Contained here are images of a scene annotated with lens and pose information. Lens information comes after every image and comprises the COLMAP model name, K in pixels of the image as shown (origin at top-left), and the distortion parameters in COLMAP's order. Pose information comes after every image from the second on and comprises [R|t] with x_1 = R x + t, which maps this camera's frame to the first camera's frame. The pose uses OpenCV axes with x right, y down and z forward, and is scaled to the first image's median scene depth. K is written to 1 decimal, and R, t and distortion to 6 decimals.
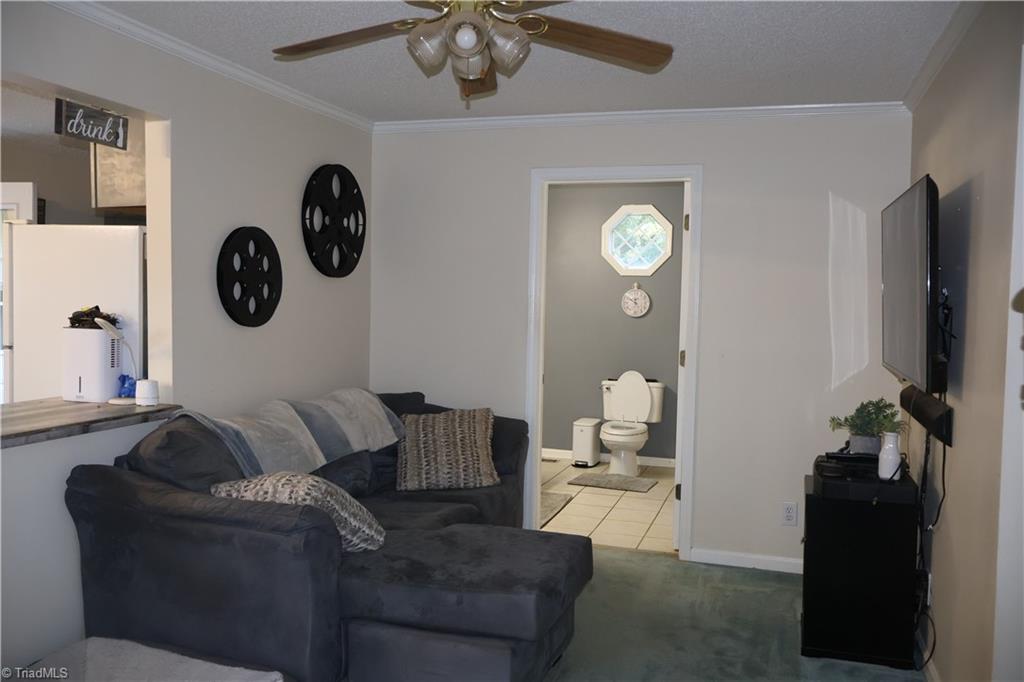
lens RADIAL K [[856.6, 0, 512.3], [0, 856.6, 338.3], [0, 0, 1]] dist [0.009489, 0.006792]
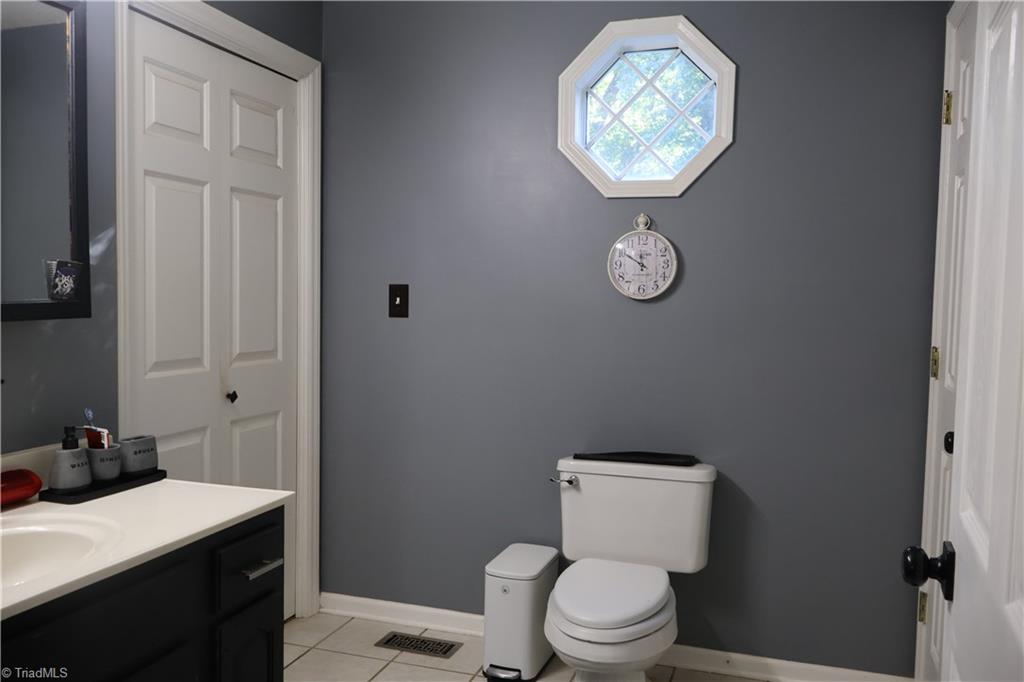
lens RADIAL K [[856.6, 0, 511.2], [0, 856.6, 342.4], [0, 0, 1]] dist [0.009489, 0.006792]
pose [[0.999732, -0.005320, -0.022530, 0.092151], [0.005745, 0.999806, 0.018866, -0.013132], [0.022425, -0.018991, 0.999568, 0.600265]]
